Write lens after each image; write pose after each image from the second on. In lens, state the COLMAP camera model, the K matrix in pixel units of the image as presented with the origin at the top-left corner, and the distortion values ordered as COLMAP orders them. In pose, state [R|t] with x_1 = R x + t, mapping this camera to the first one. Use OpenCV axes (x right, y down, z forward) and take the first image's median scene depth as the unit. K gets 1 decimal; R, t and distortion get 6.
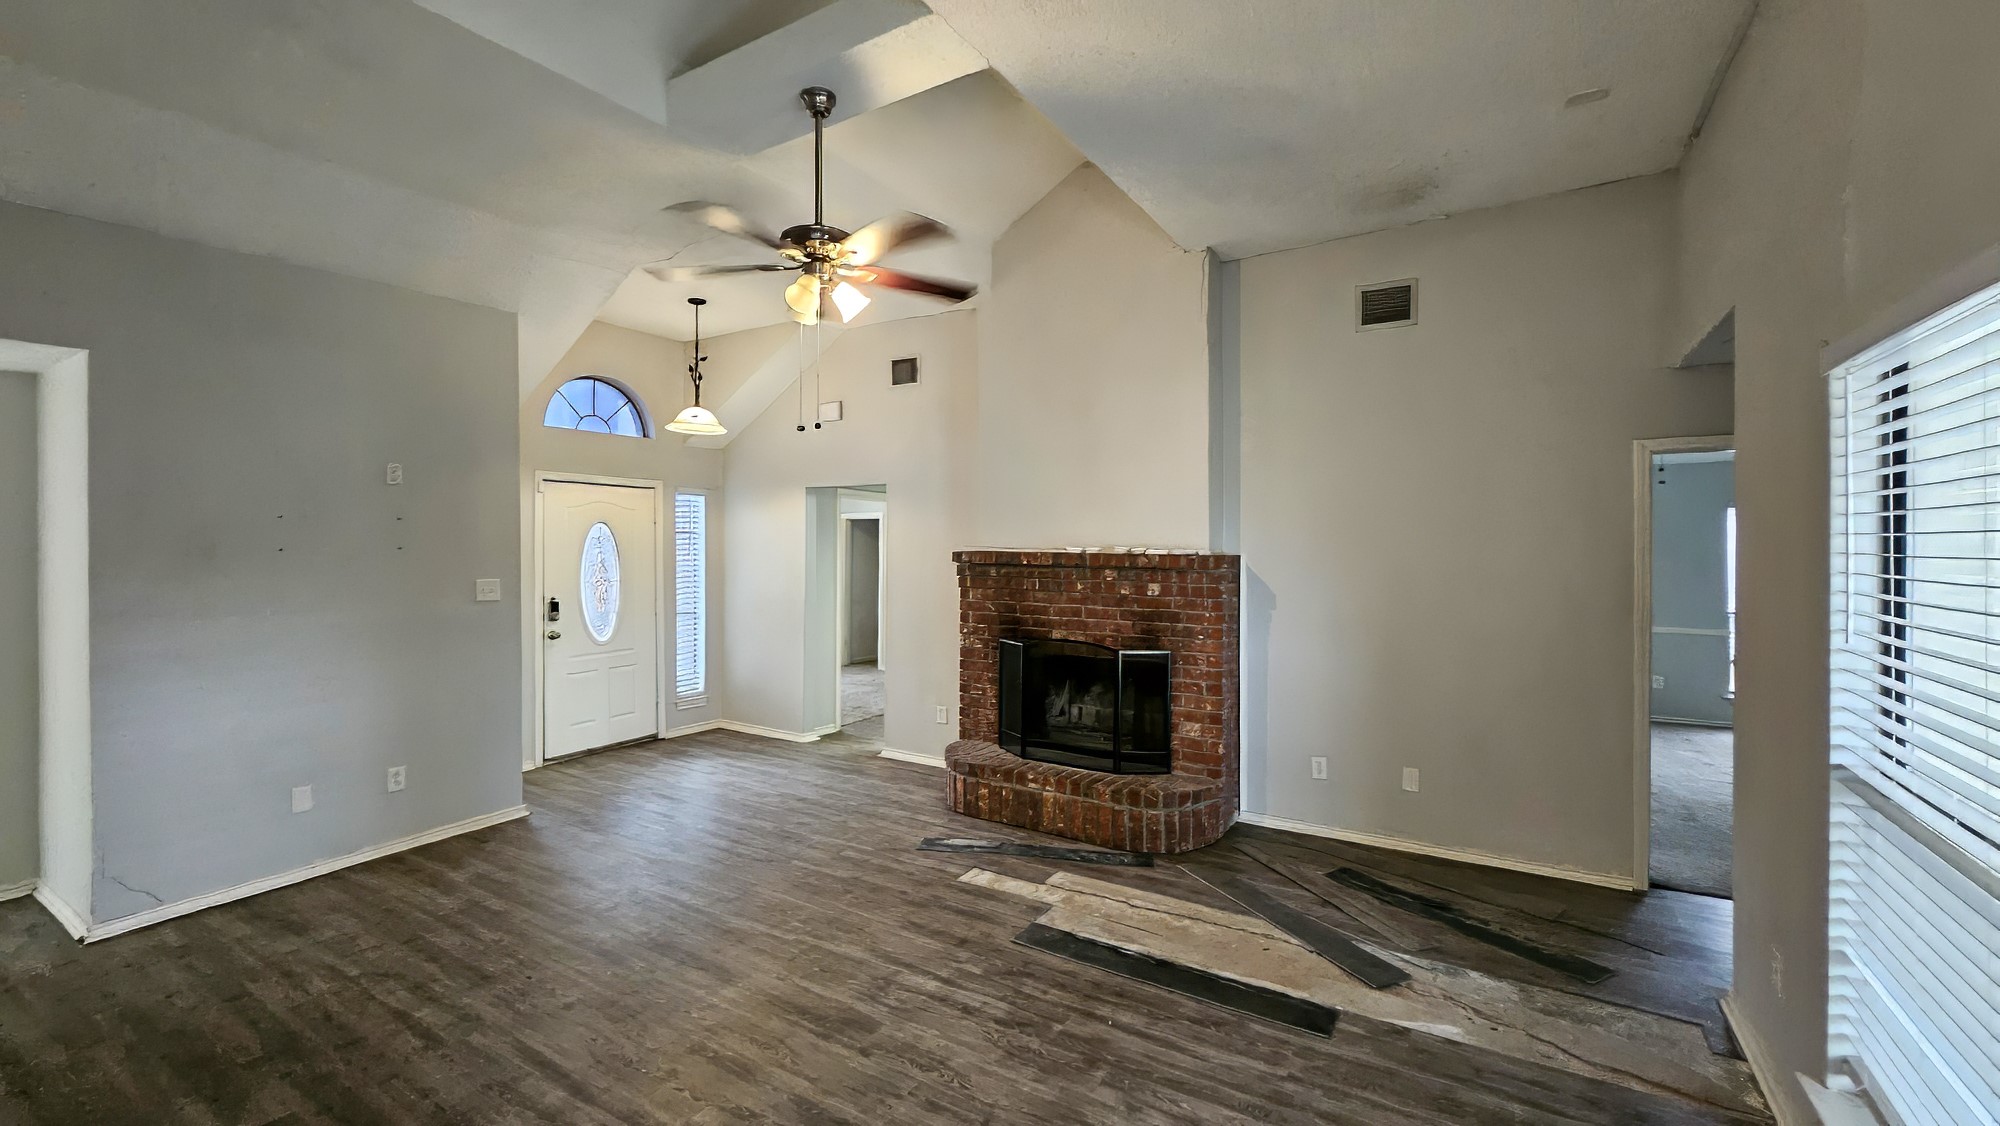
lens RADIAL K [[818.6, 0, 1001.6], [0, 818.6, 550.9], [0, 0, 1]] dist [-0.002010, -0.000246]
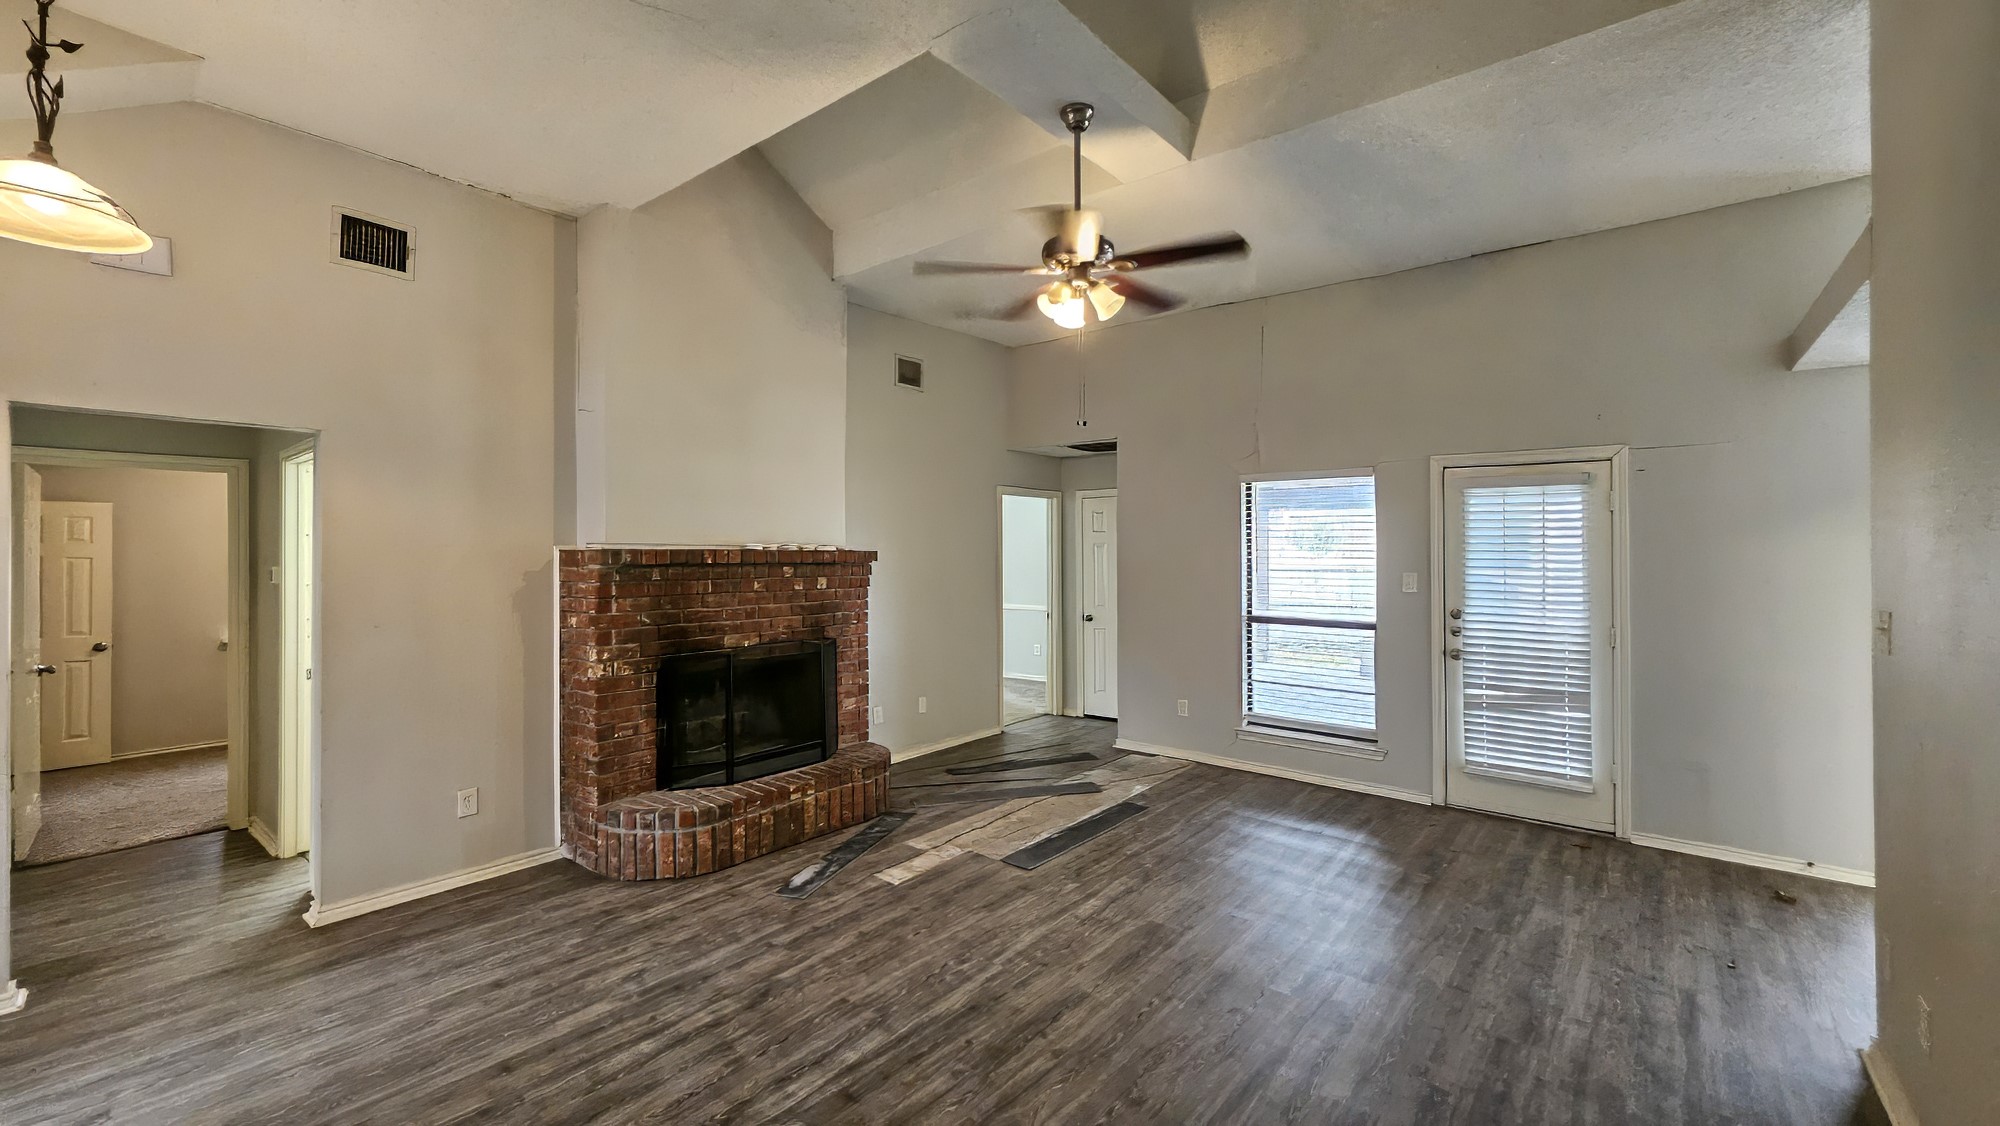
lens RADIAL K [[790.0, 0, 1000.8], [0, 790.0, 549.0], [0, 0, 1]] dist [0.001982, 0.000084]
pose [[0.133077, -0.000521, 0.991106, -0.827603], [0.012543, 0.999921, -0.001158, 0.006503], [-0.991026, 0.012586, 0.133073, 0.641670]]
